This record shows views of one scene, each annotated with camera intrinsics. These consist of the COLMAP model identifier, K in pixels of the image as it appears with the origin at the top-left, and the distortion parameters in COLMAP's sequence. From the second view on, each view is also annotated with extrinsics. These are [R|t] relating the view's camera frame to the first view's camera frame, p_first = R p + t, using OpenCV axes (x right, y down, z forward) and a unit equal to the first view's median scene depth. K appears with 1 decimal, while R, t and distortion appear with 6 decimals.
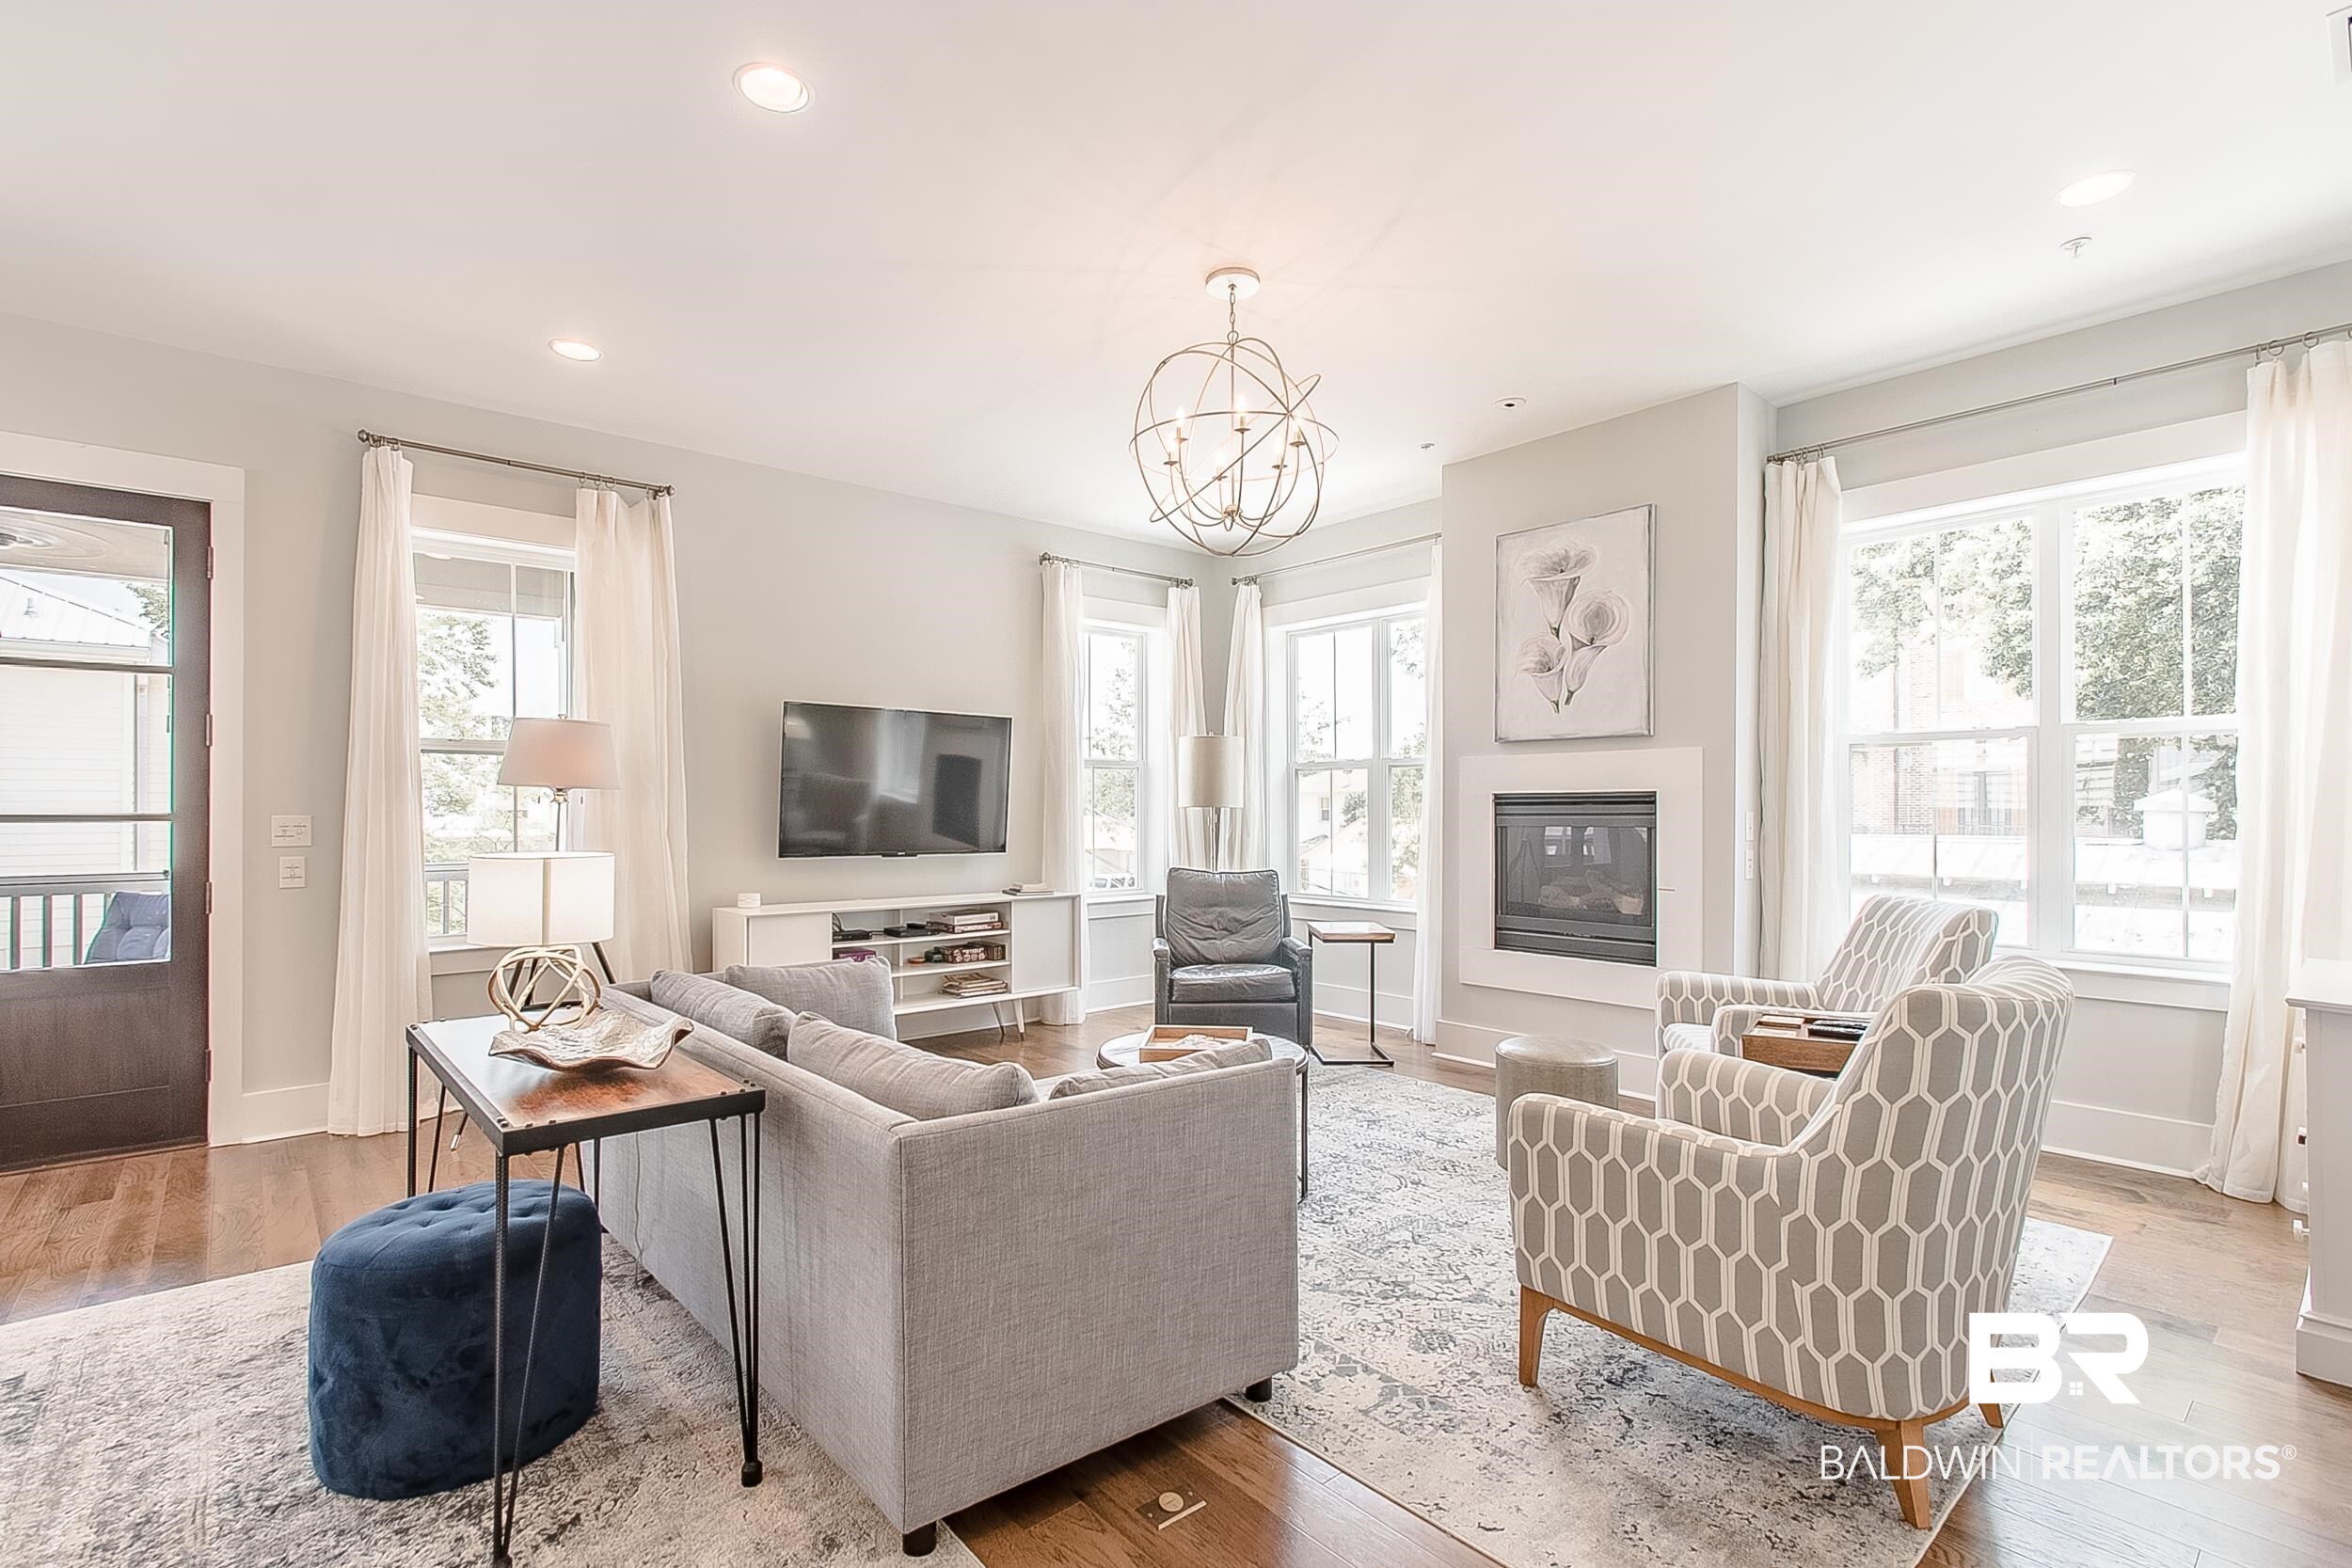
lens RADIAL K [[1069.0, 0, 1132.3], [0, 1069.0, 808.5], [0, 0, 1]] dist [0.000432, -0.000074]
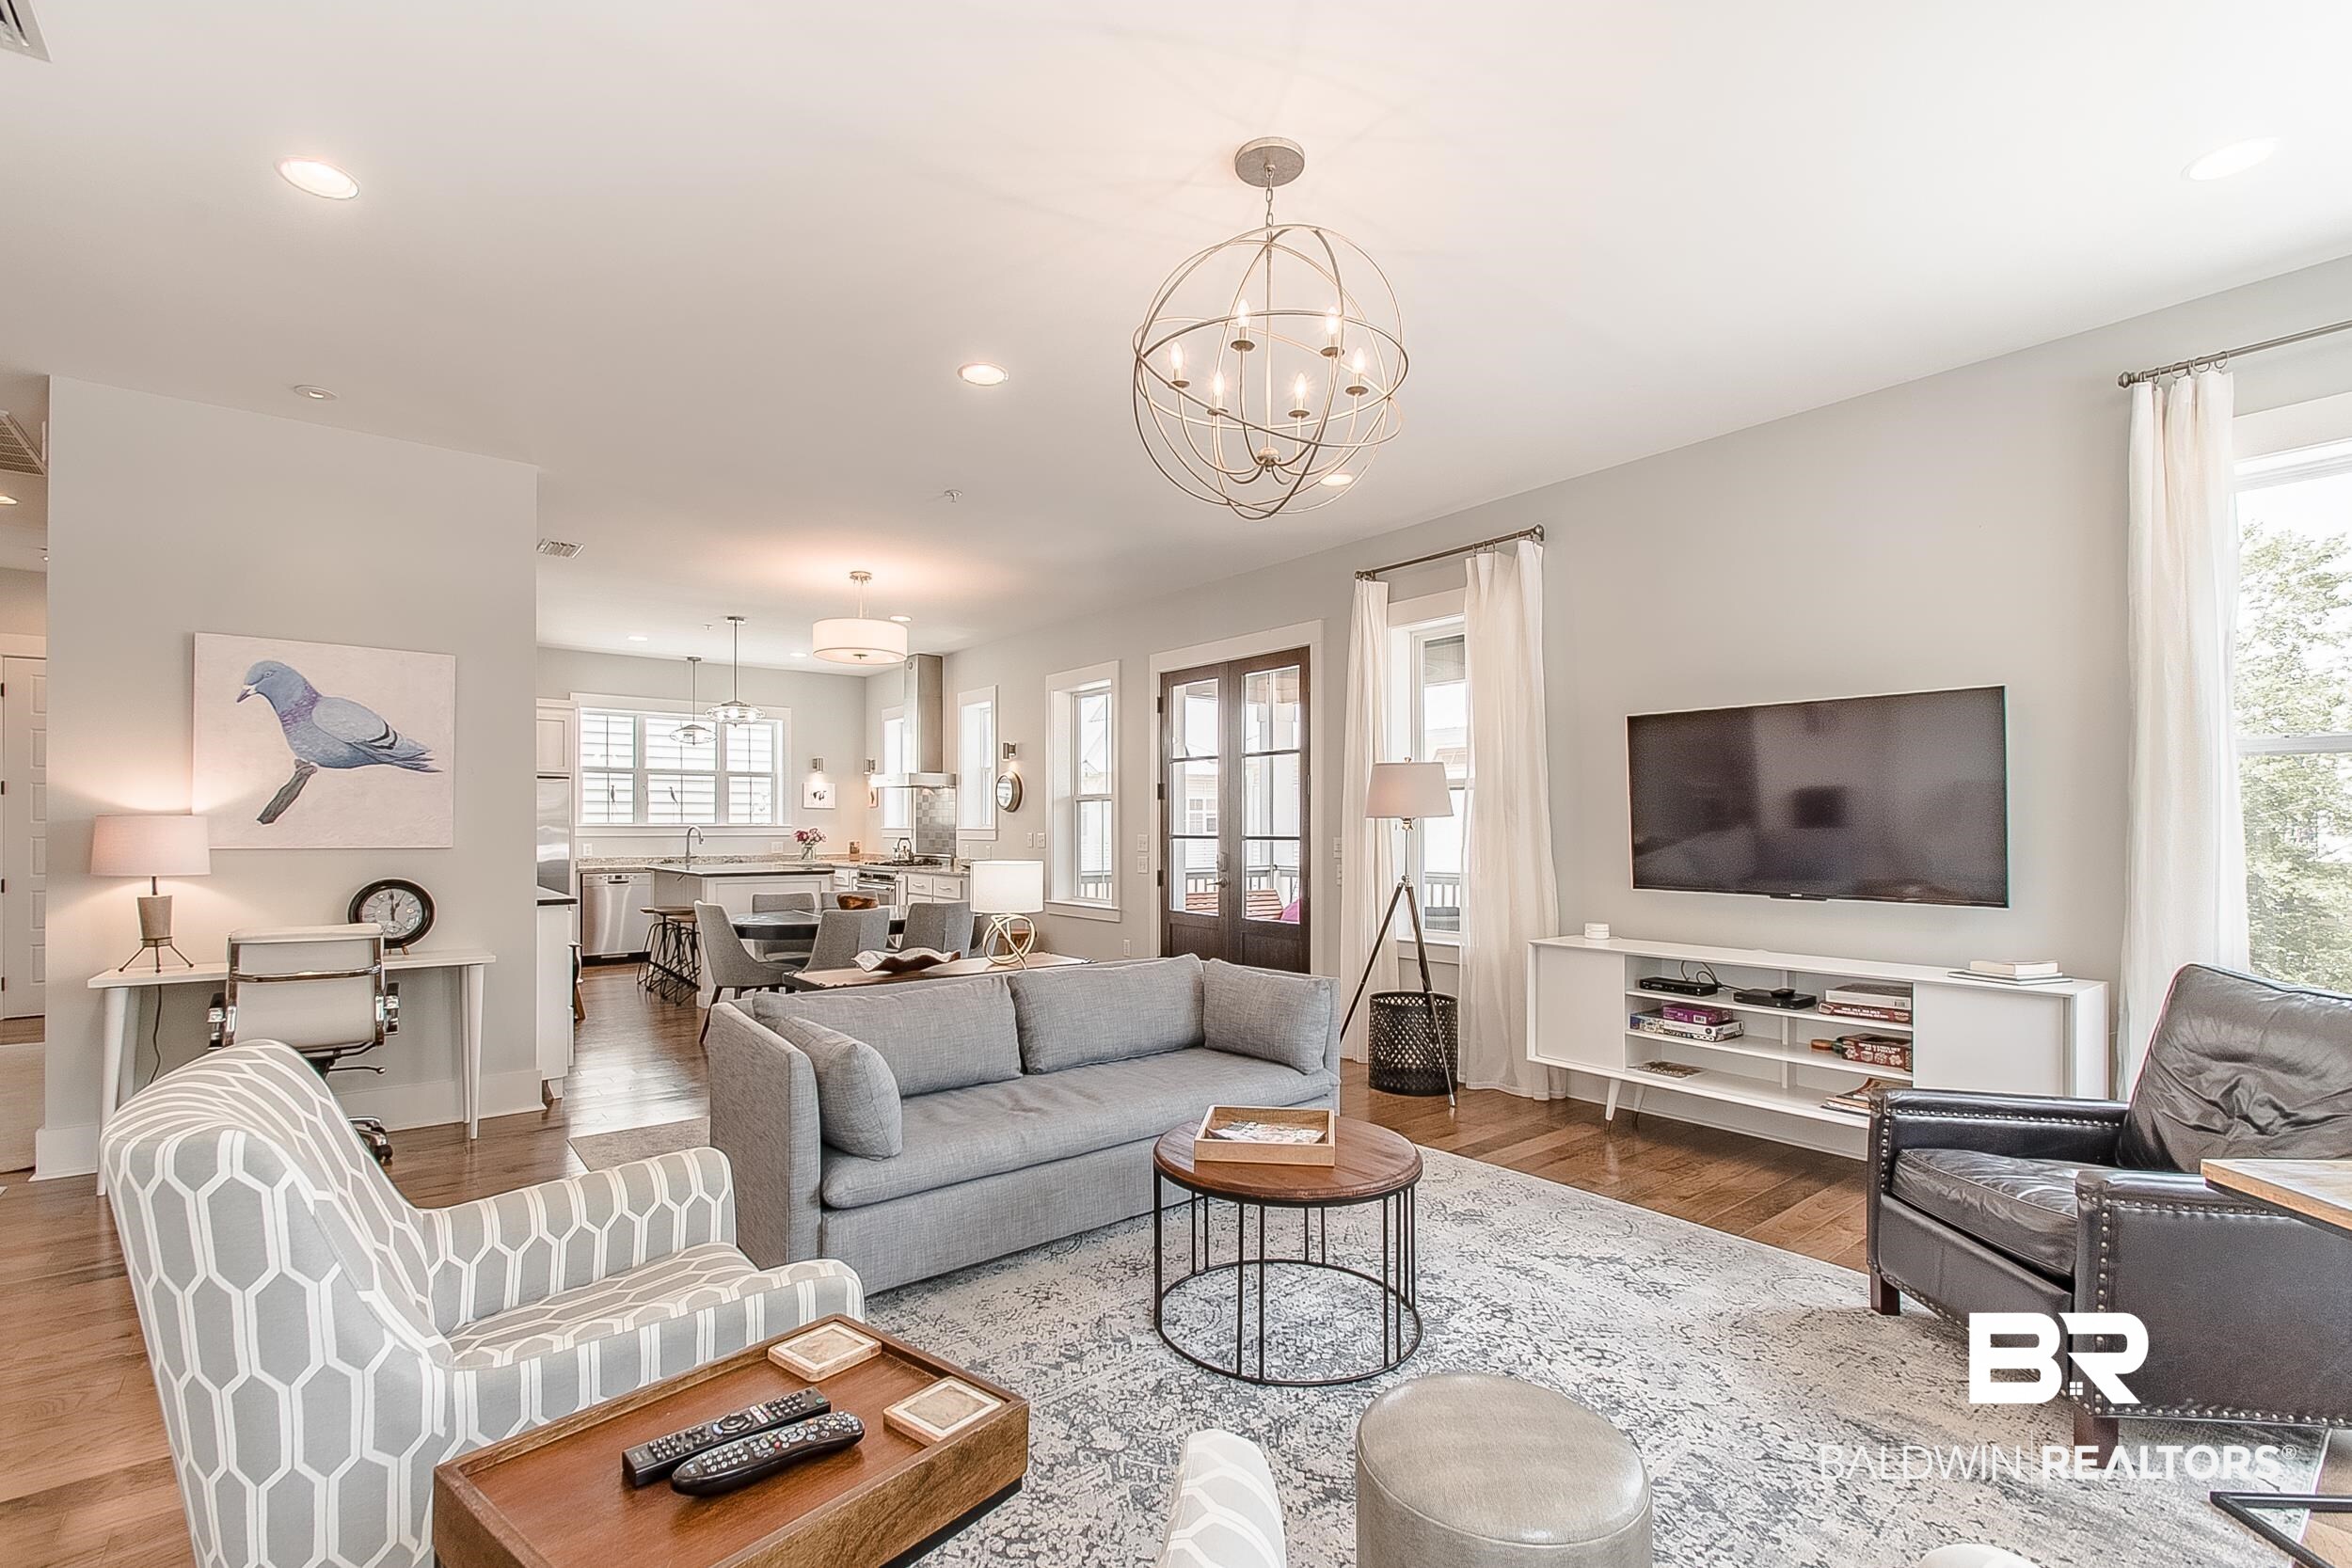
lens RADIAL K [[1046.7, 0, 1167.3], [0, 1046.7, 821.8], [0, 0, 1]] dist [-0.001150, 0.000180]
pose [[-0.023812, -0.004226, -0.999708, 0.606552], [0.002295, 0.999988, -0.004282, -0.007942], [0.999714, -0.002397, -0.023802, 0.671195]]
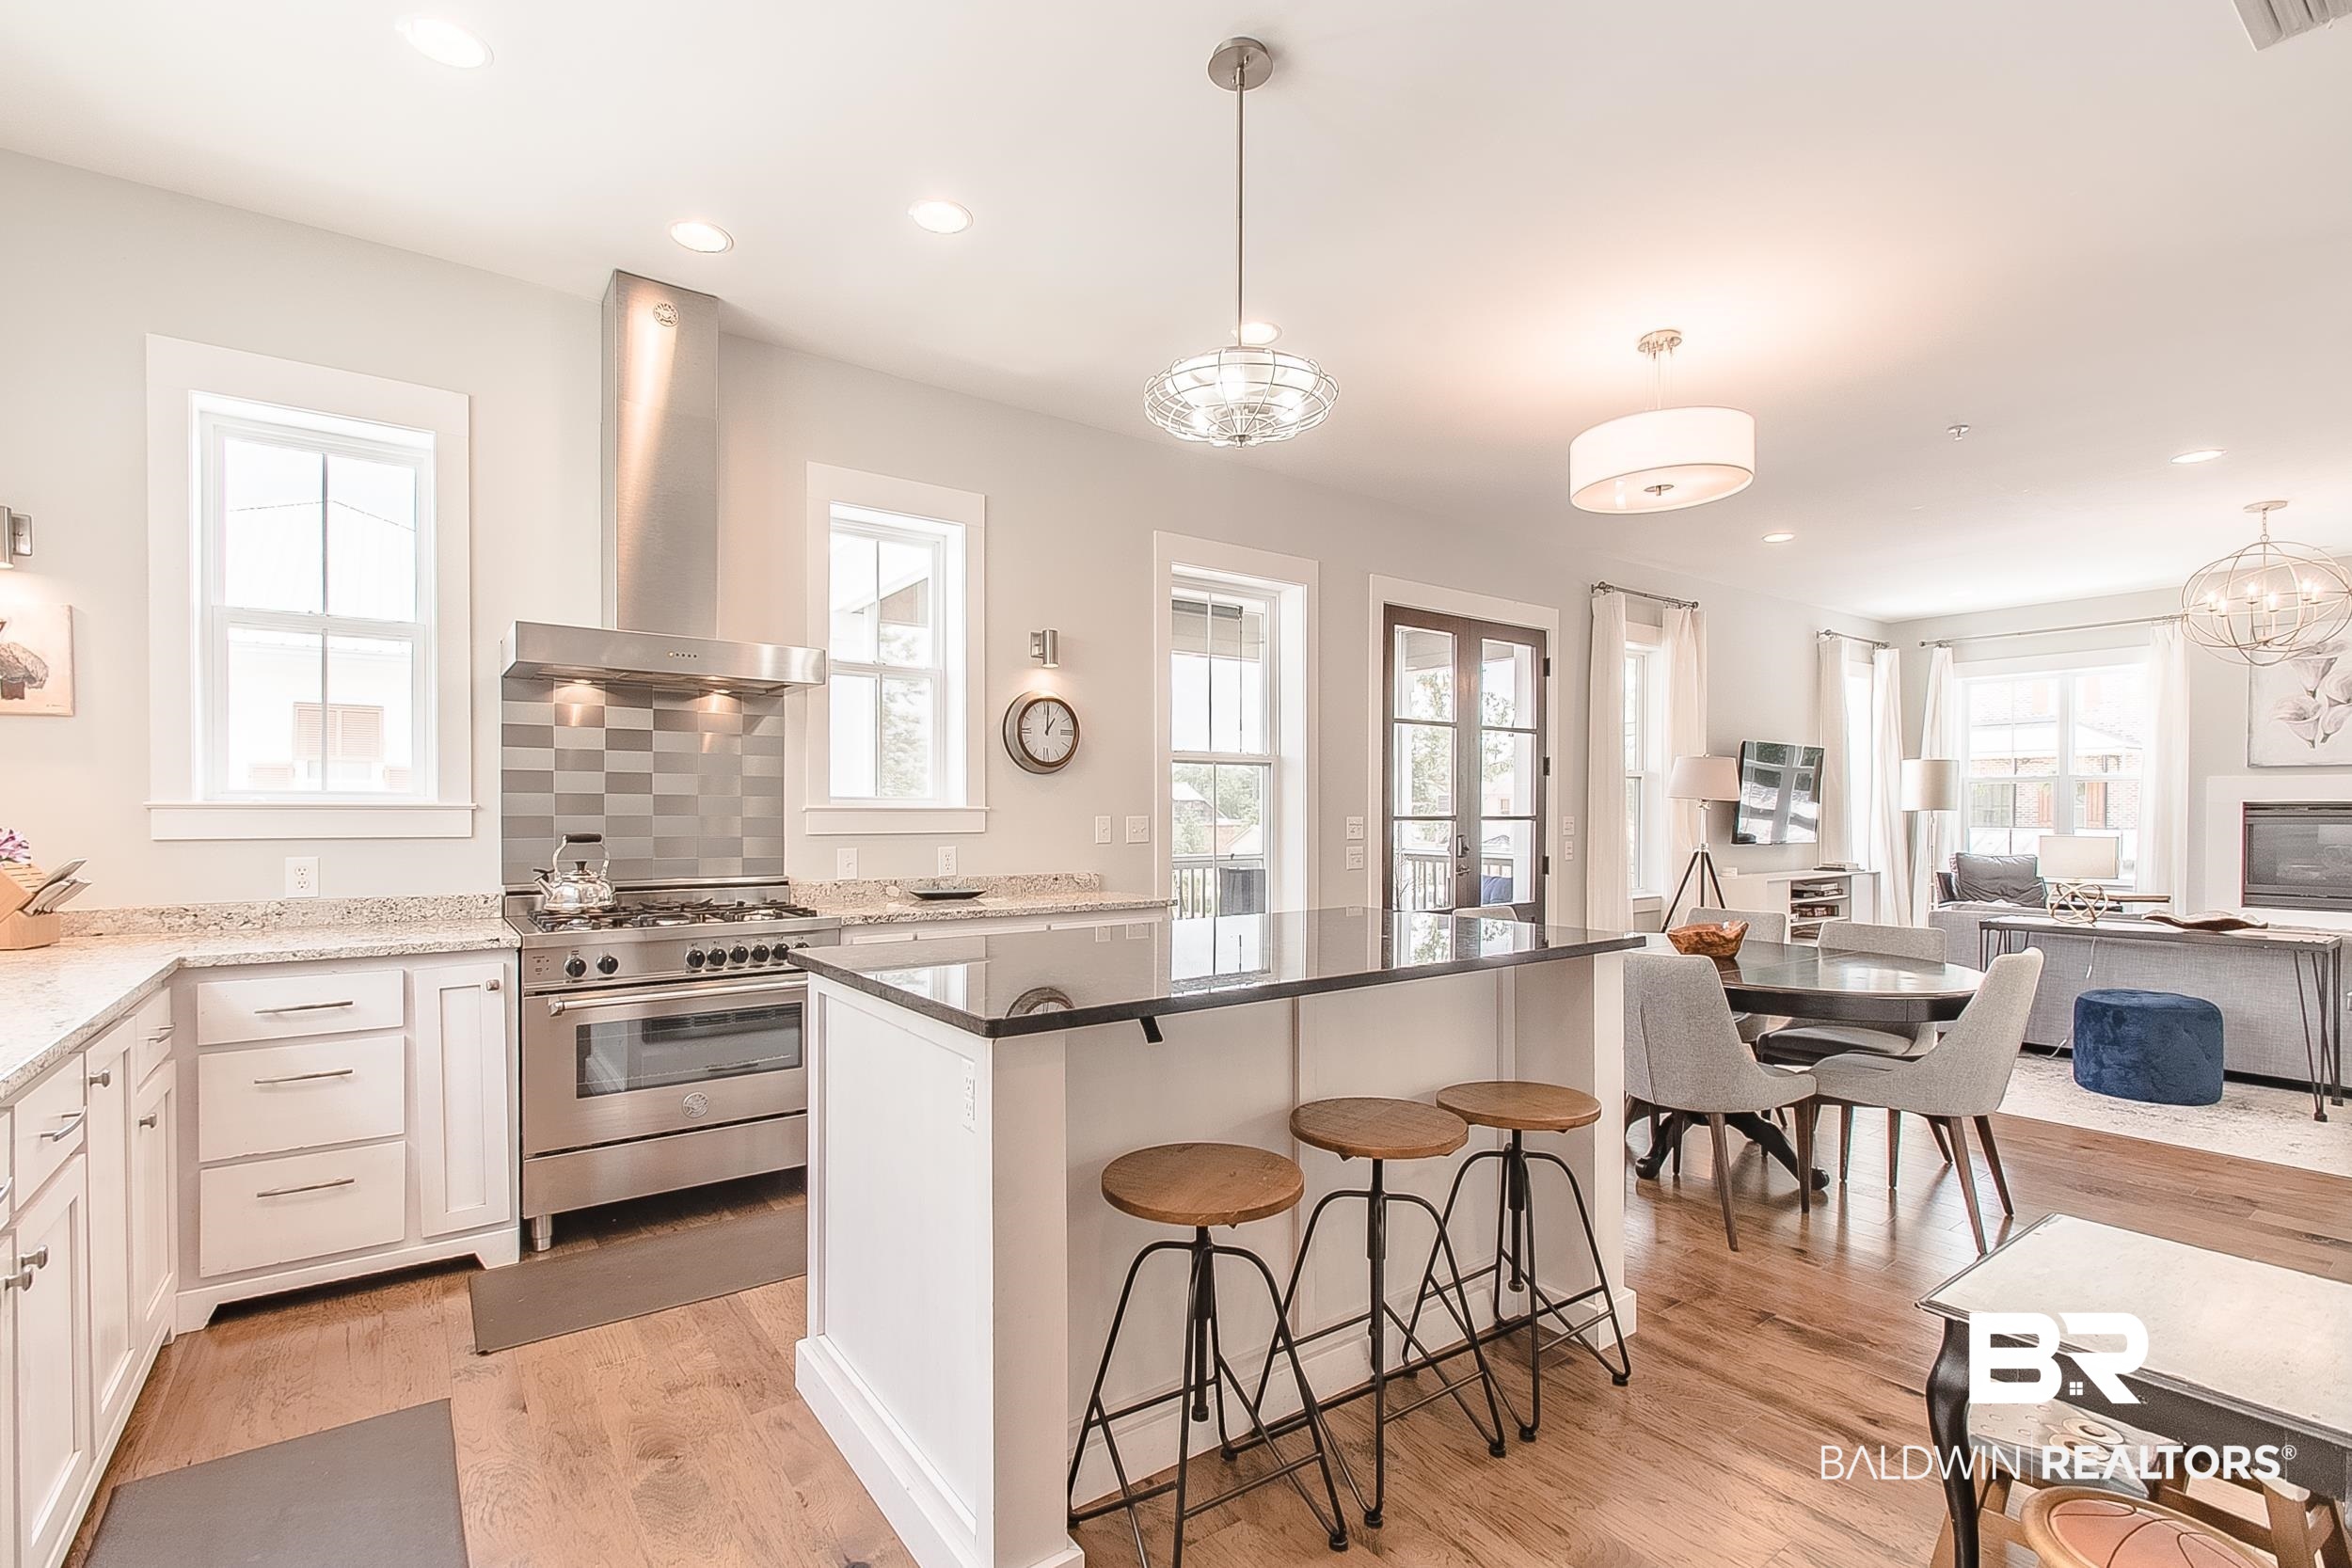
lens RADIAL K [[1063.1, 0, 1166.5], [0, 1063.1, 822.3], [0, 0, 1]] dist [0.000053, -0.000987]
pose [[0.997932, 0.001278, -0.064260, -1.107212], [-0.000489, 0.999924, 0.012295, -0.003164], [0.064271, -0.012238, 0.997857, -0.586277]]
